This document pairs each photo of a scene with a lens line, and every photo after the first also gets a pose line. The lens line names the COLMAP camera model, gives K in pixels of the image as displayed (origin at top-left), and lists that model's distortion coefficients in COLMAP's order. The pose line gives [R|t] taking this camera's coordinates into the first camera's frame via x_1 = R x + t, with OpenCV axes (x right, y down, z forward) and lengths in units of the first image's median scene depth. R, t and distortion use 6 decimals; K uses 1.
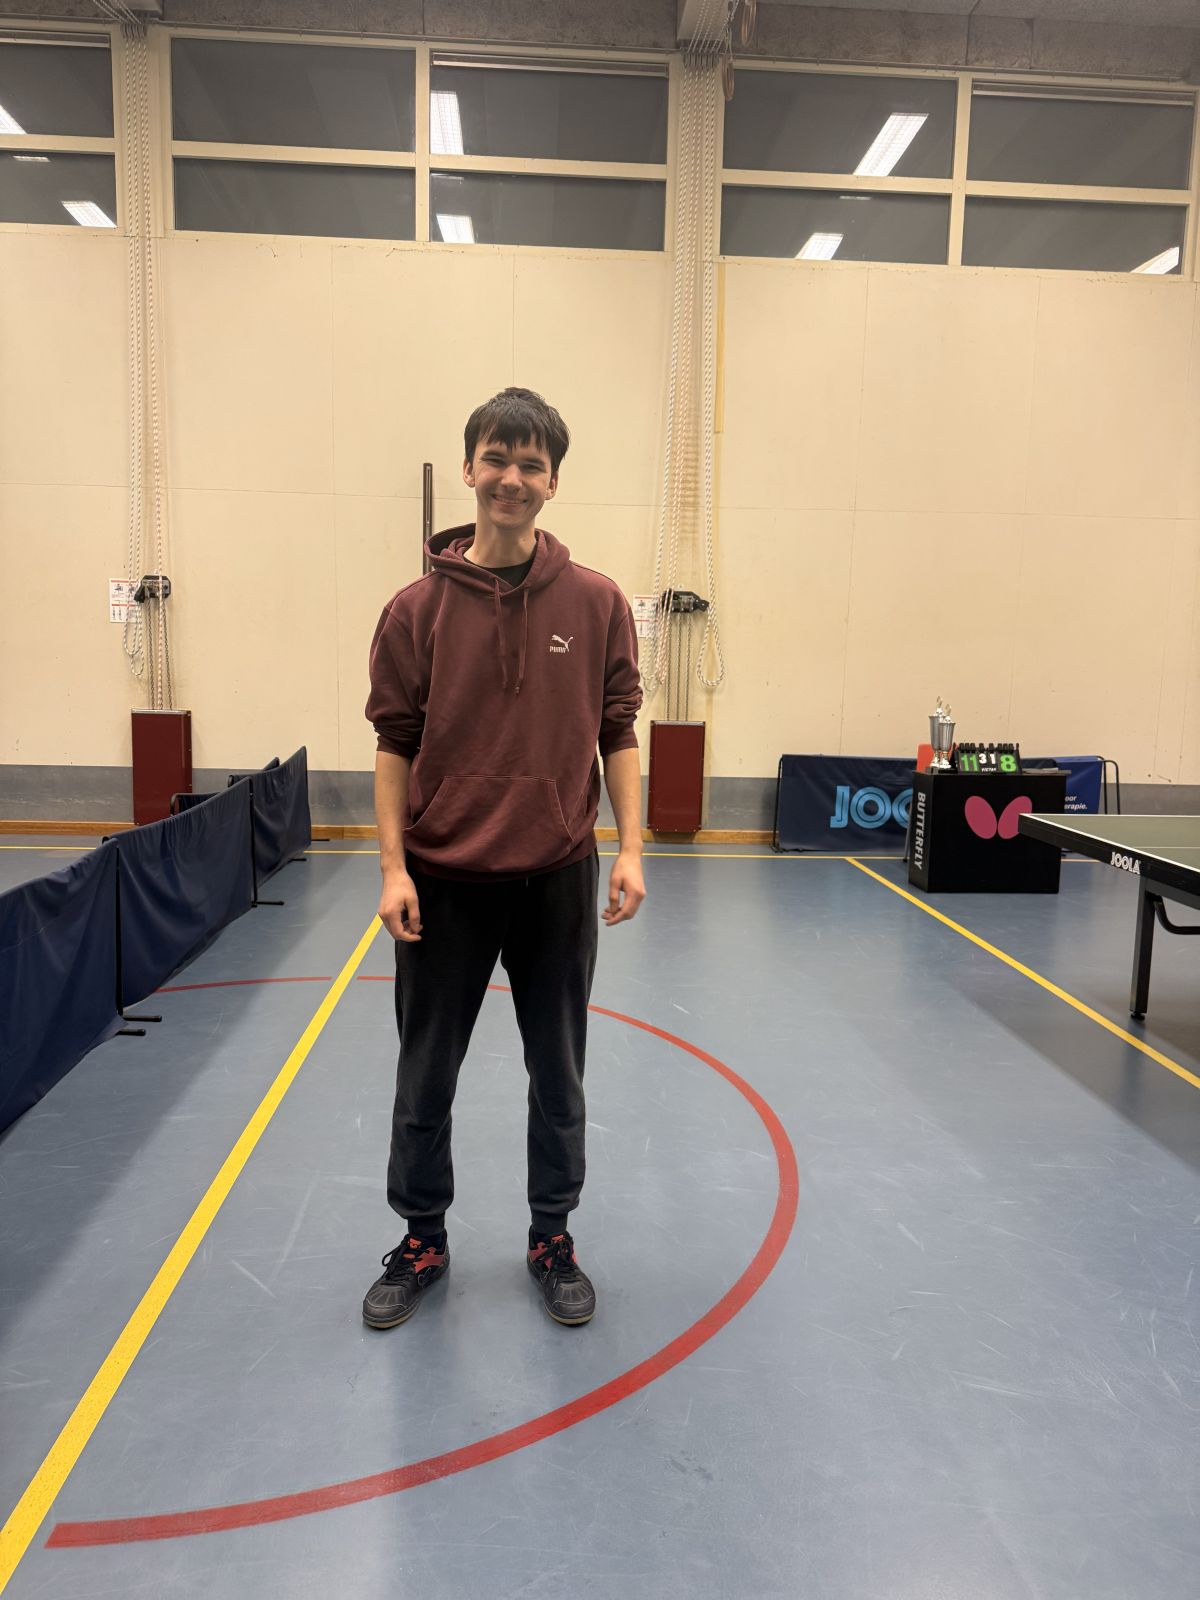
lens RADIAL K [[1100.1, 0, 599.1], [0, 1100.1, 806.0], [0, 0, 1]] dist [0.051456, -0.062456]
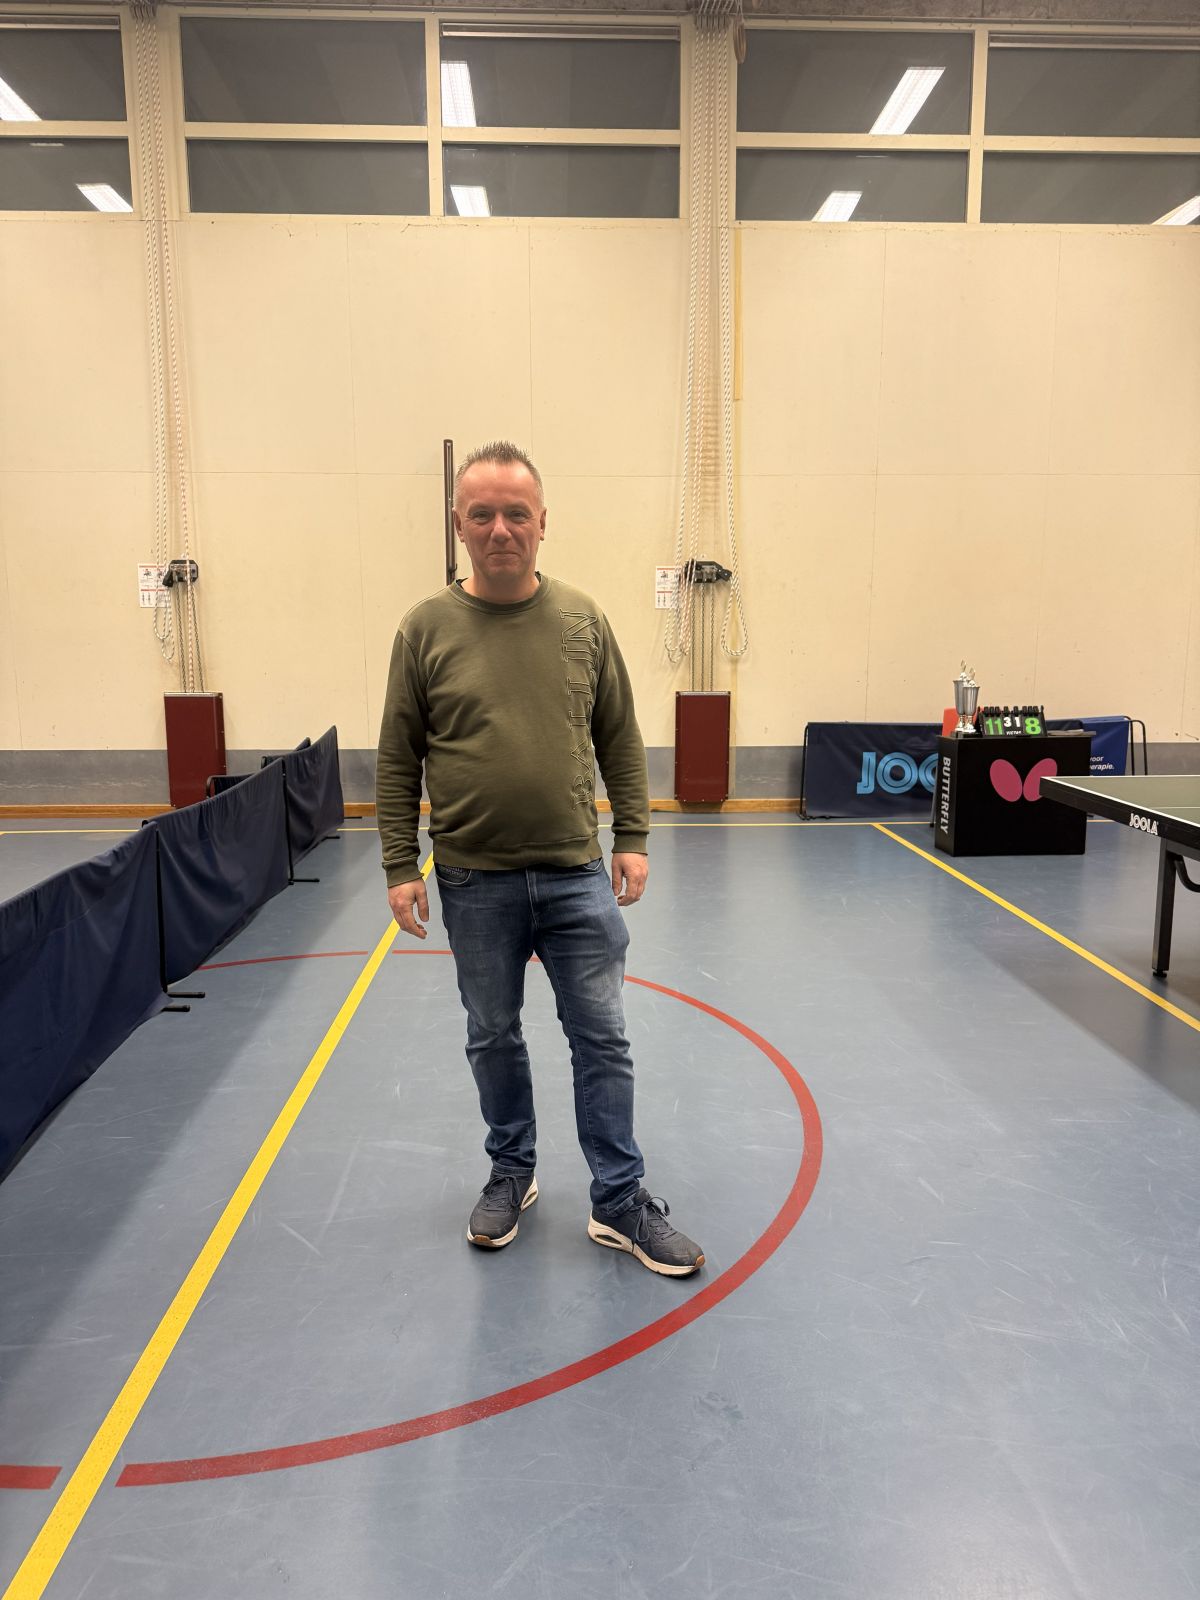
lens RADIAL K [[1100.1, 0, 610.3], [0, 1100.1, 808.0], [0, 0, 1]] dist [0.051456, -0.062456]
pose [[0.999582, -0.022479, -0.018186, 0.002885], [0.022996, 0.999322, 0.028742, -0.001657], [0.017527, -0.029148, 0.999421, -0.010189]]
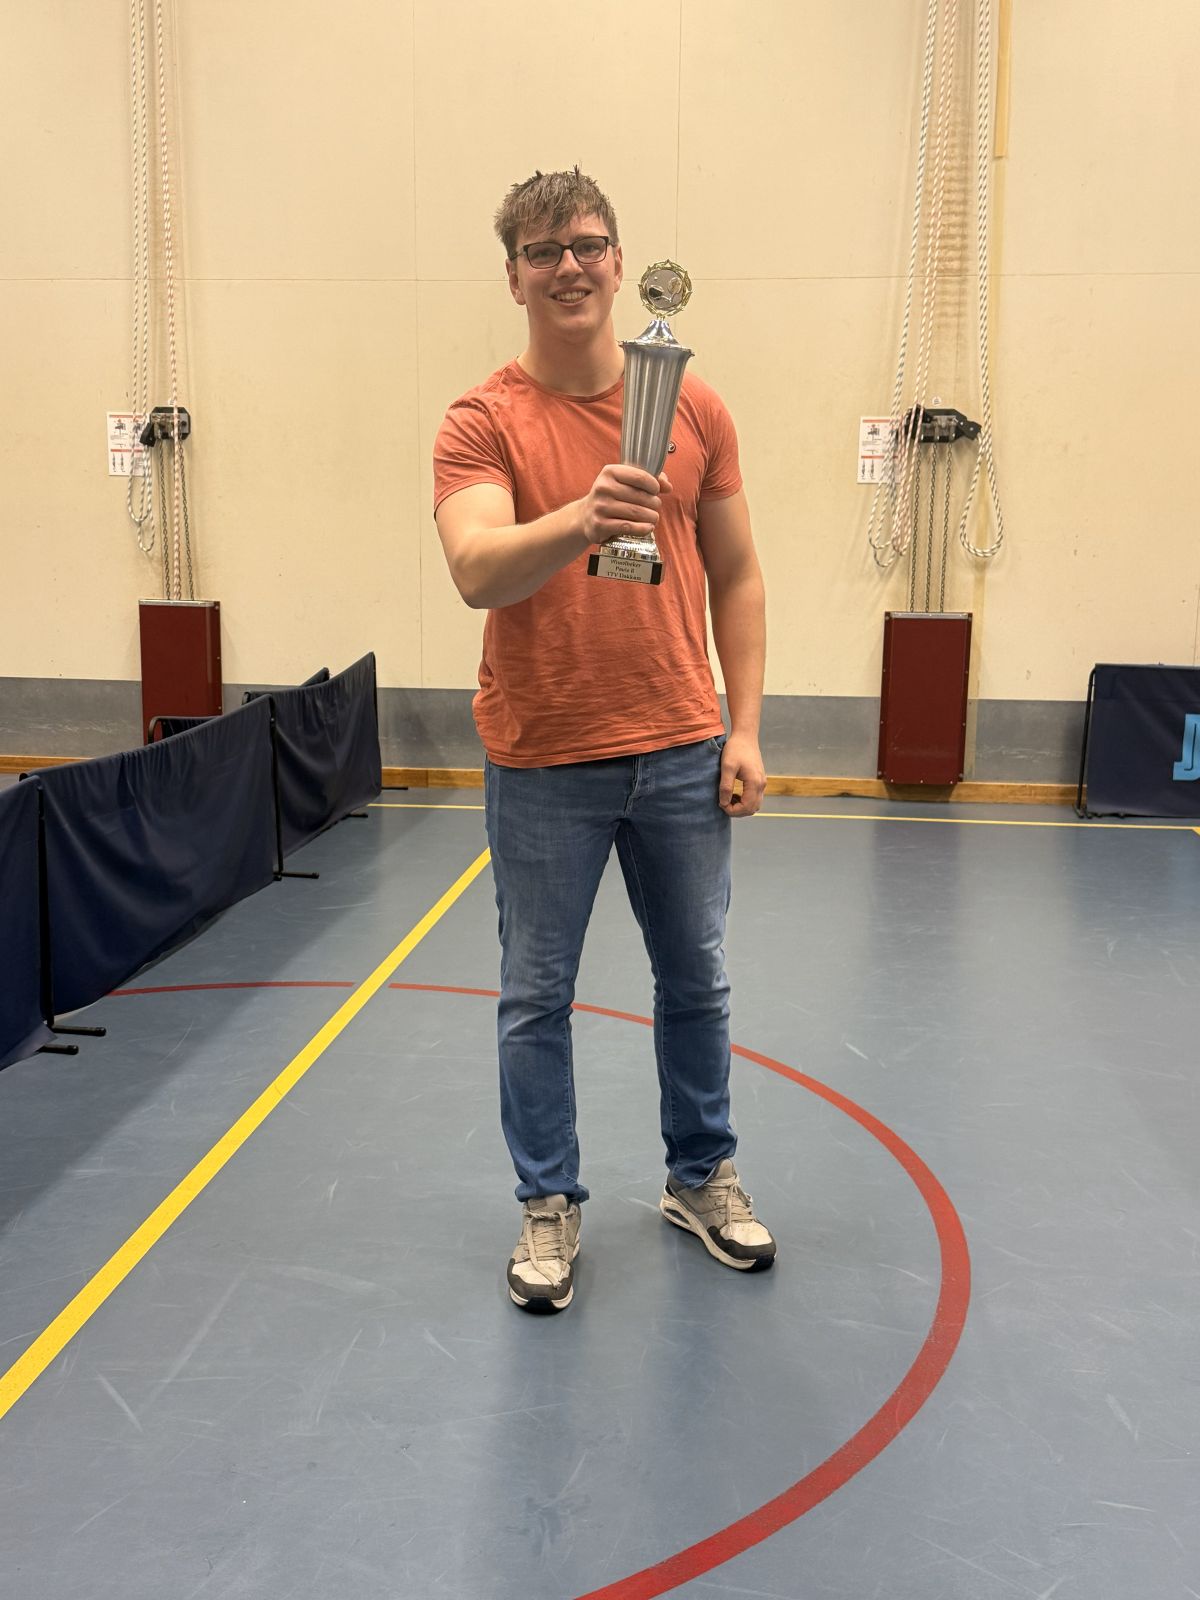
lens RADIAL K [[1639.9, 0, 595.1], [0, 1639.9, 797.0], [0, 0, 1]] dist [0.061328, 0.000000]
pose [[0.984974, 0.015310, -0.172022, 0.048860], [-0.010005, 0.999448, 0.031665, 0.002832], [0.172412, -0.029468, 0.984584, 0.010535]]
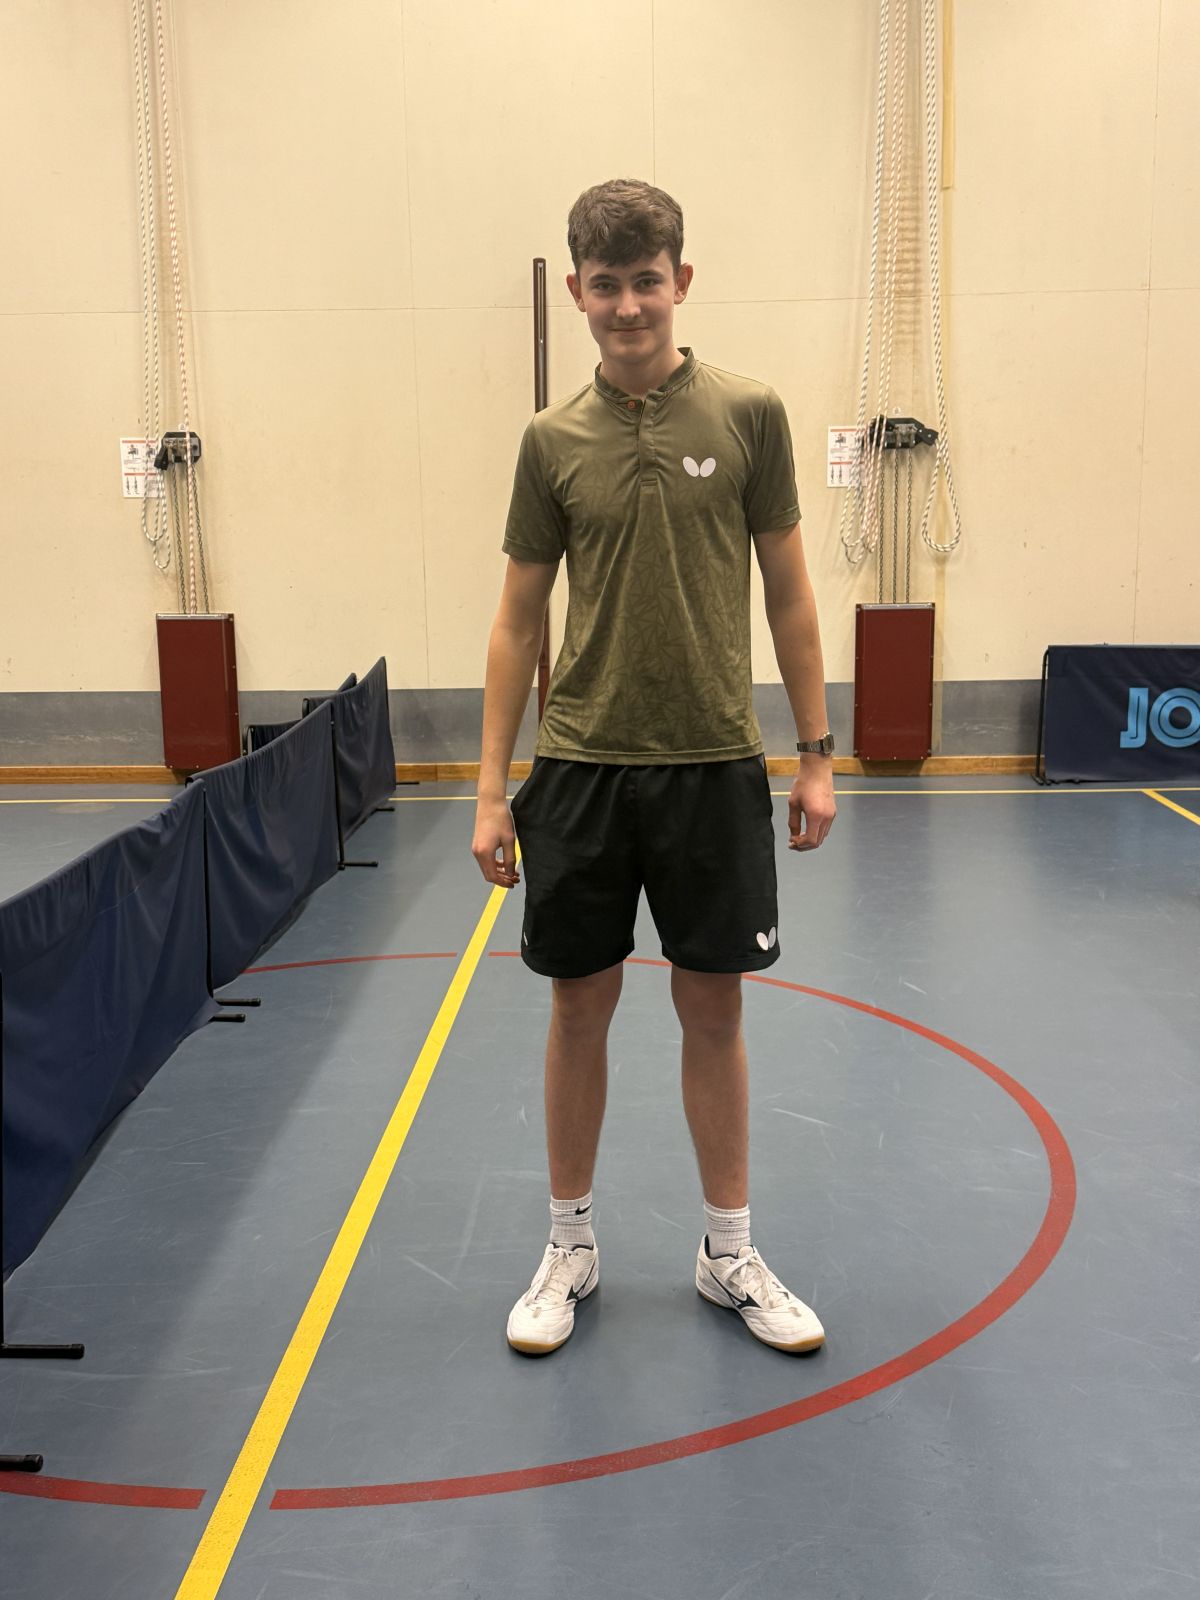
lens RADIAL K [[1639.9, 0, 596.0], [0, 1639.9, 794.6], [0, 0, 1]] dist [0.061328, 0.000000]
pose [[0.994224, -0.022939, -0.104848, -0.012569], [0.026883, 0.998977, 0.036358, 0.002195], [0.103906, -0.038967, 0.993823, -0.081346]]
